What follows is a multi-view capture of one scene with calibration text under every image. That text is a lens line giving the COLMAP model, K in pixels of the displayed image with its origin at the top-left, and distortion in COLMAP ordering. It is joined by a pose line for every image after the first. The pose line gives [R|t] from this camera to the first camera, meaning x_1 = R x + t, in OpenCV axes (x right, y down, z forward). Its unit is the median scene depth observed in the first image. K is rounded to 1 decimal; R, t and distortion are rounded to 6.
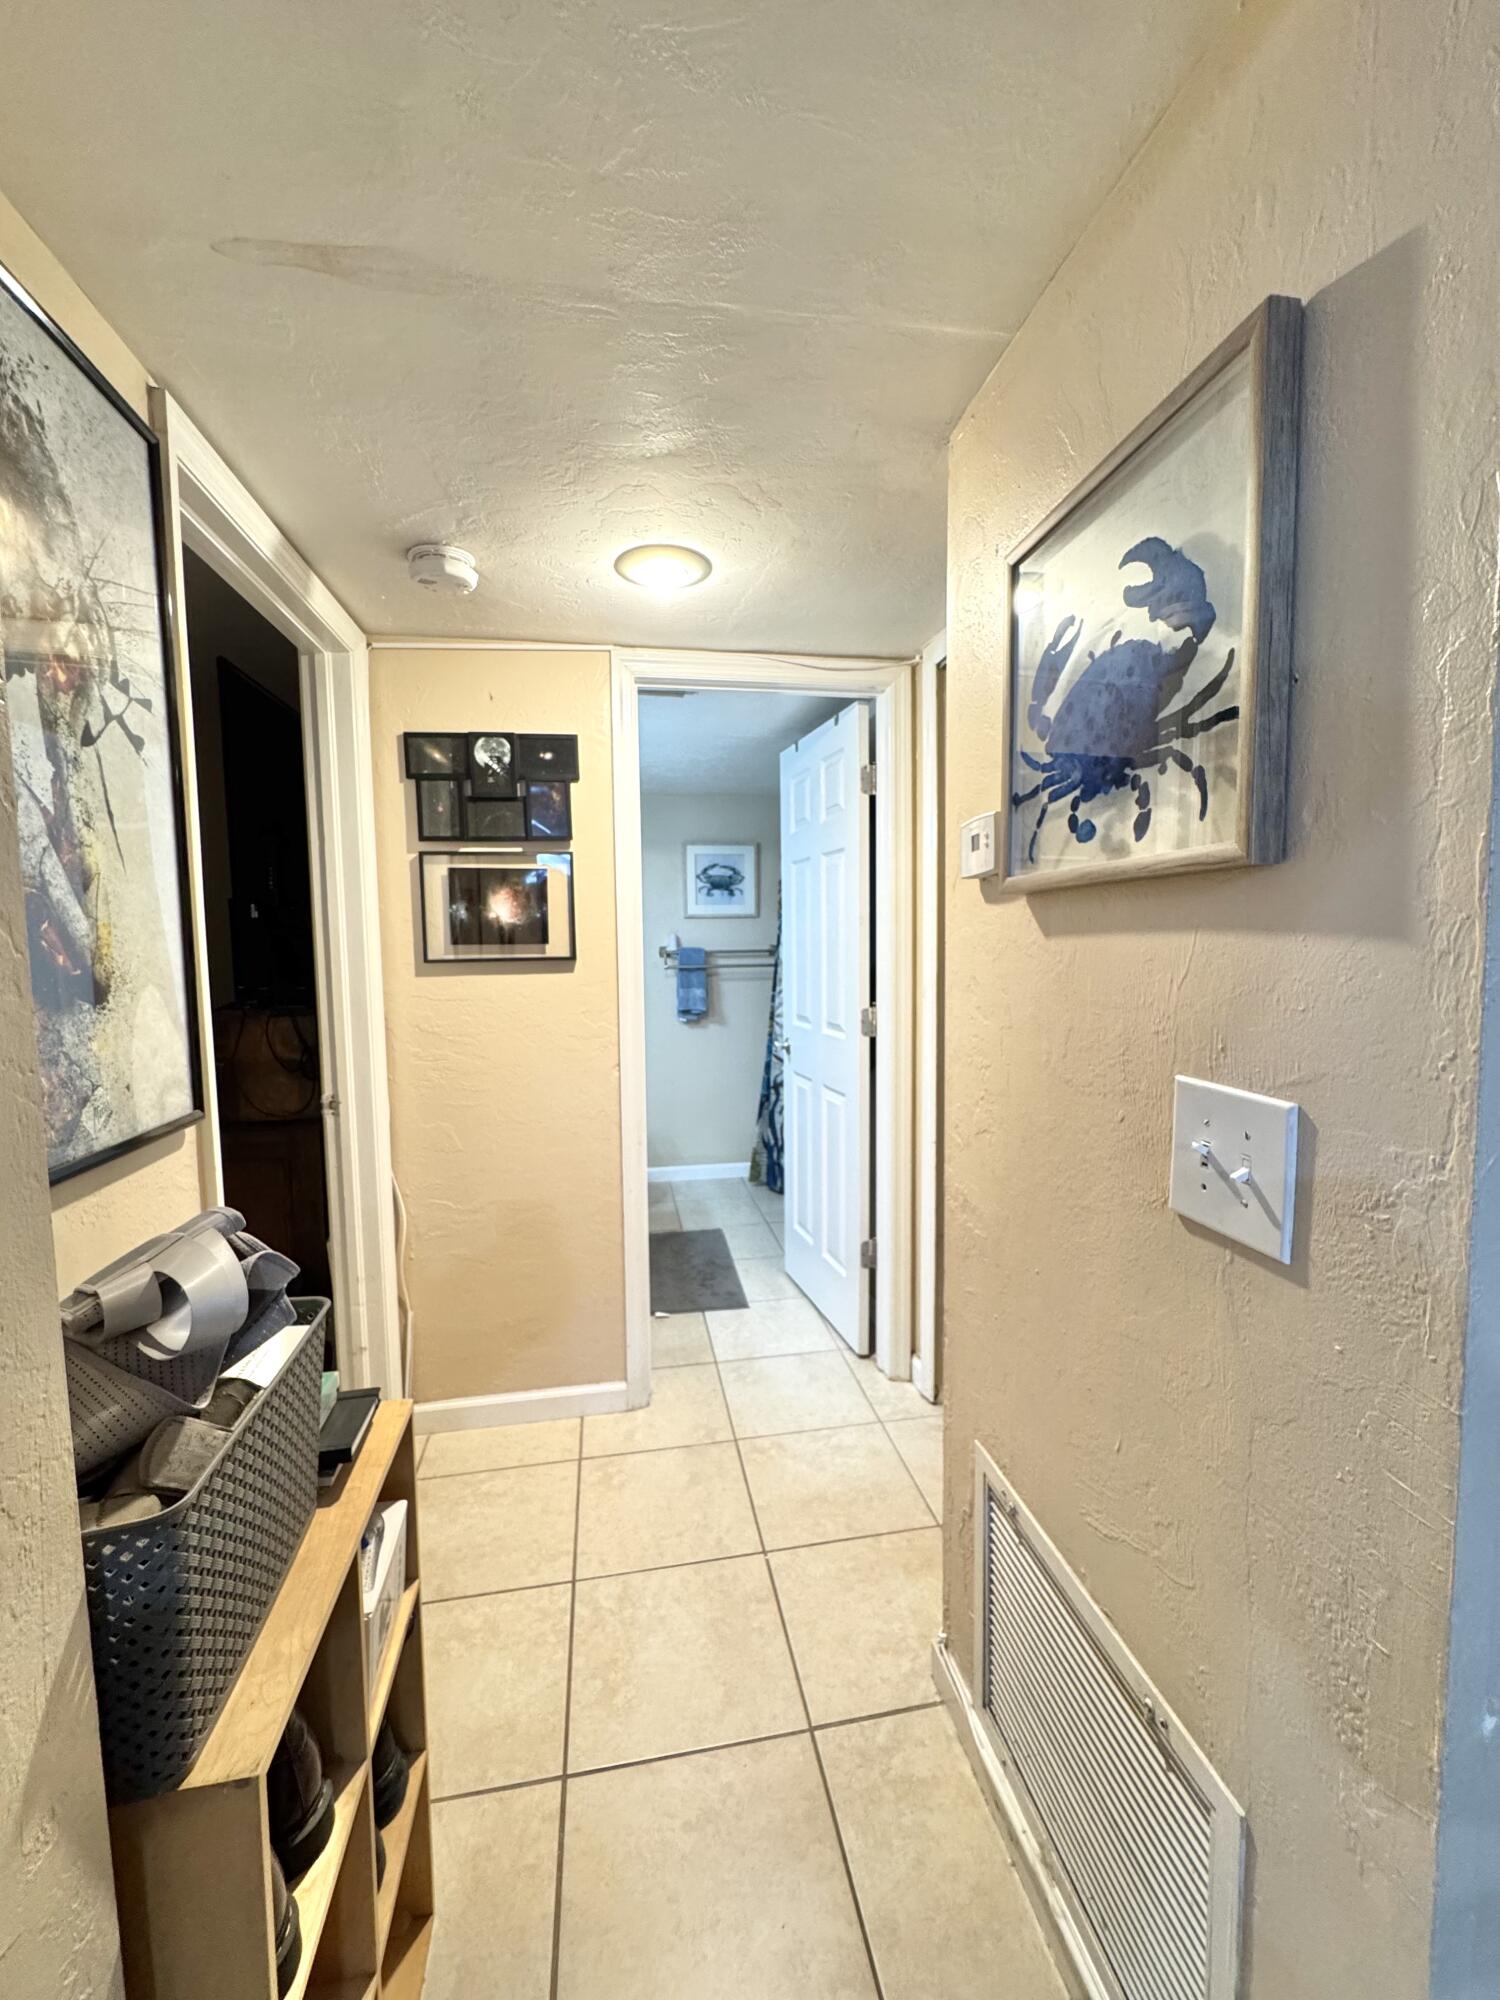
lens RADIAL K [[800.3, 0, 754.7], [0, 800.3, 1000.2], [0, 0, 1]] dist [-0.002924, 0.000813]
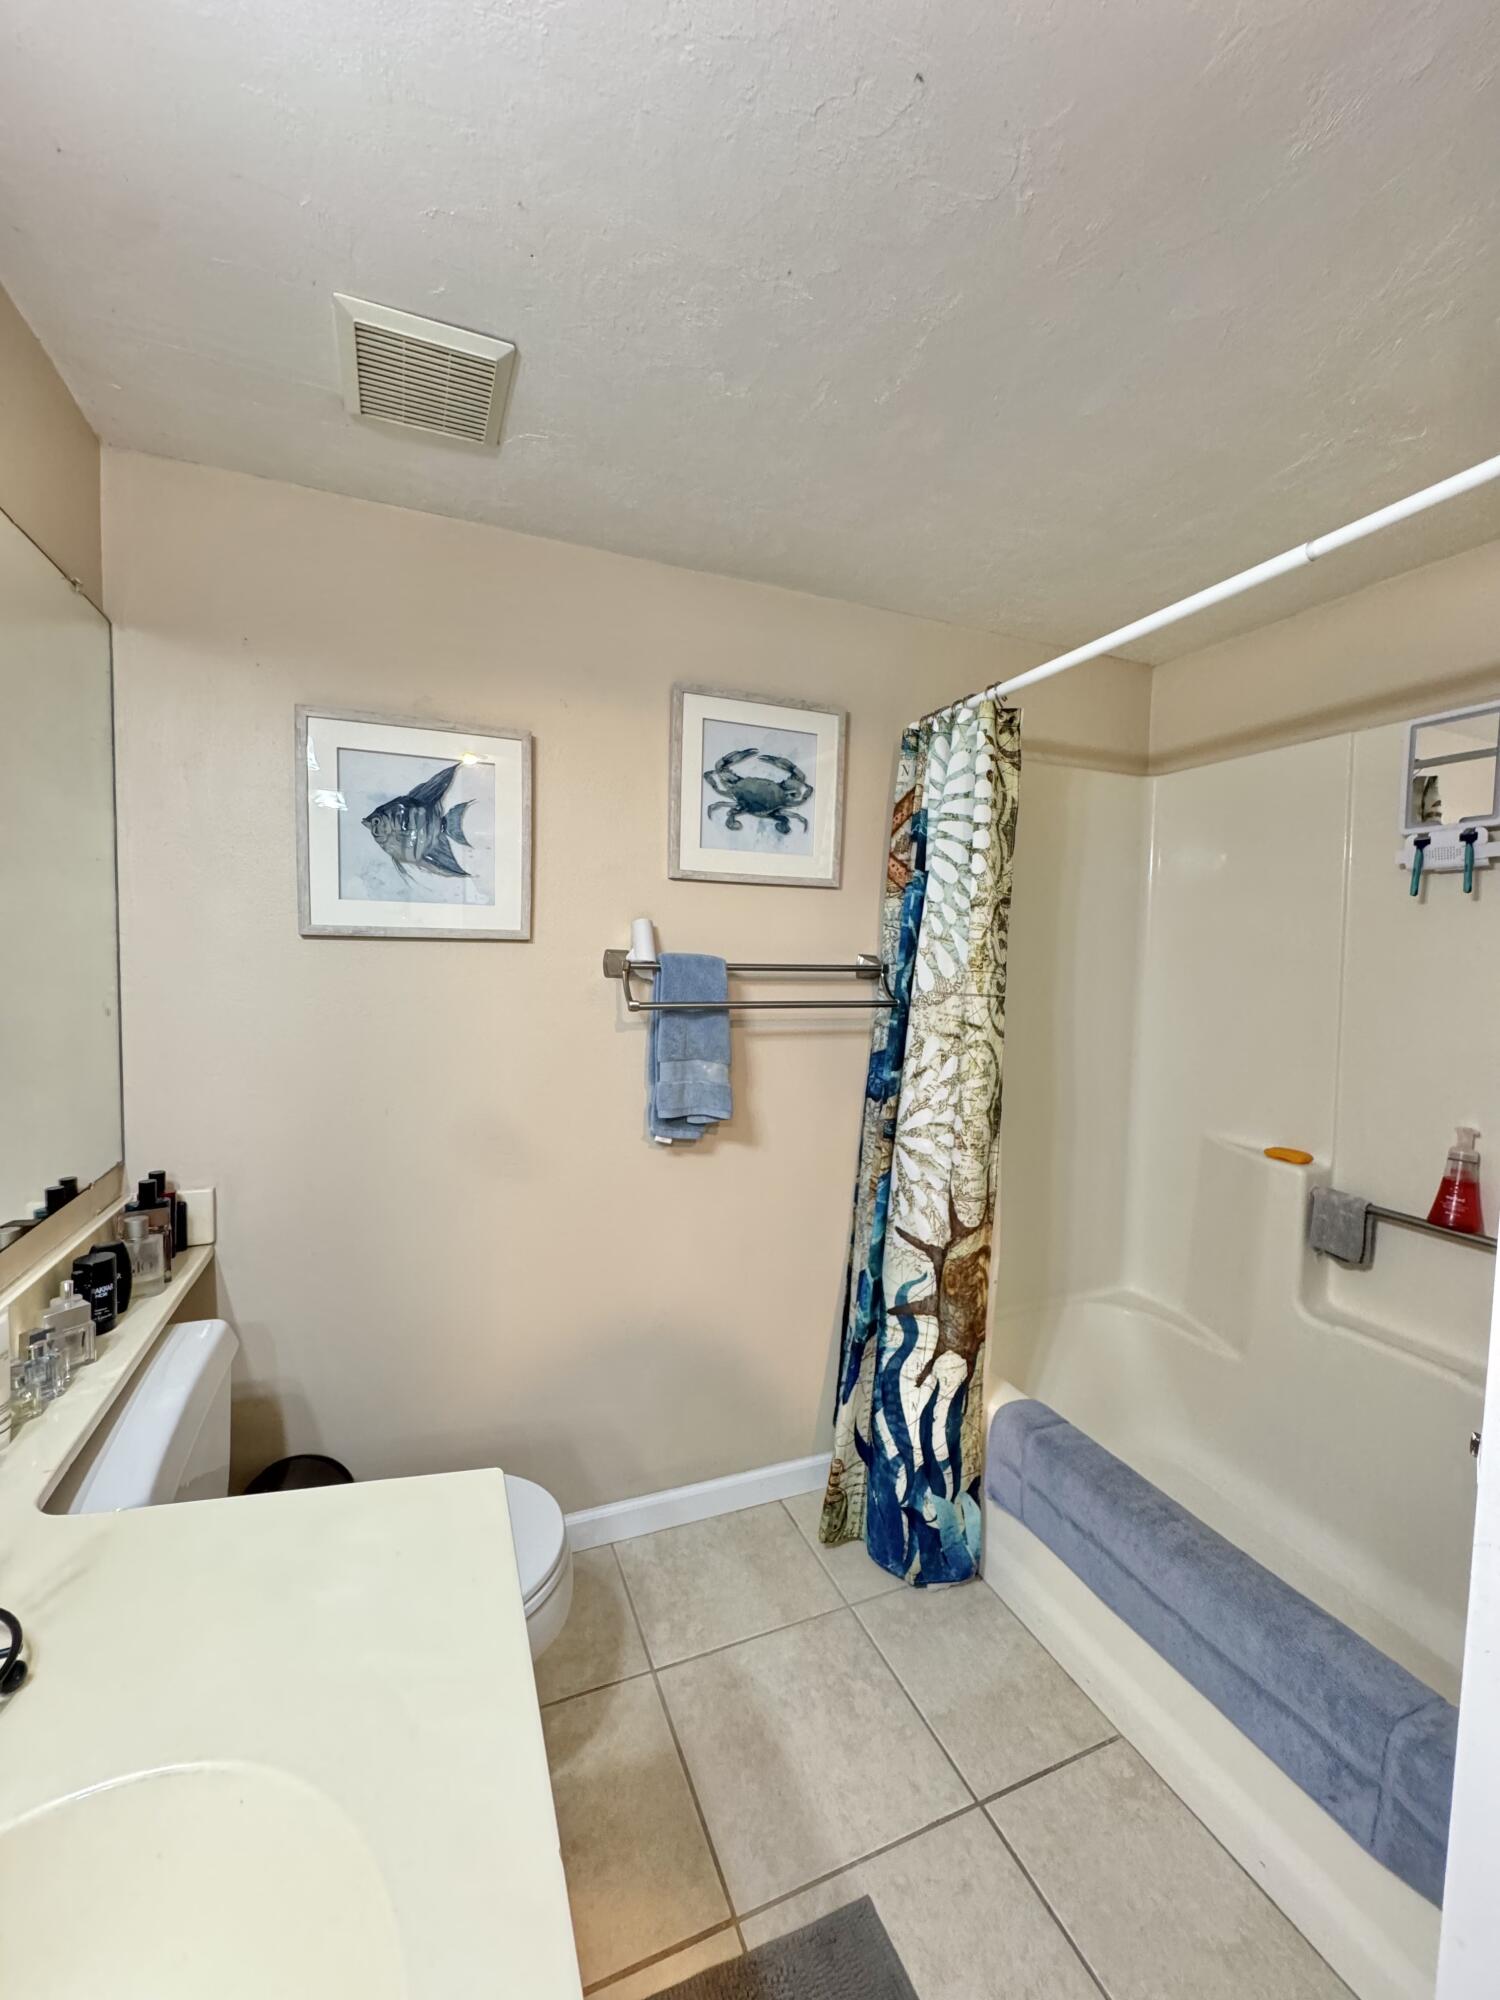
lens RADIAL K [[800.3, 0, 741.7], [0, 800.3, 998.7], [0, 0, 1]] dist [-0.002924, 0.000813]
pose [[0.977403, 0.019330, 0.210497, -0.135336], [-0.015025, 0.999644, -0.022033, -0.036357], [-0.210848, 0.018372, 0.977346, 0.611315]]
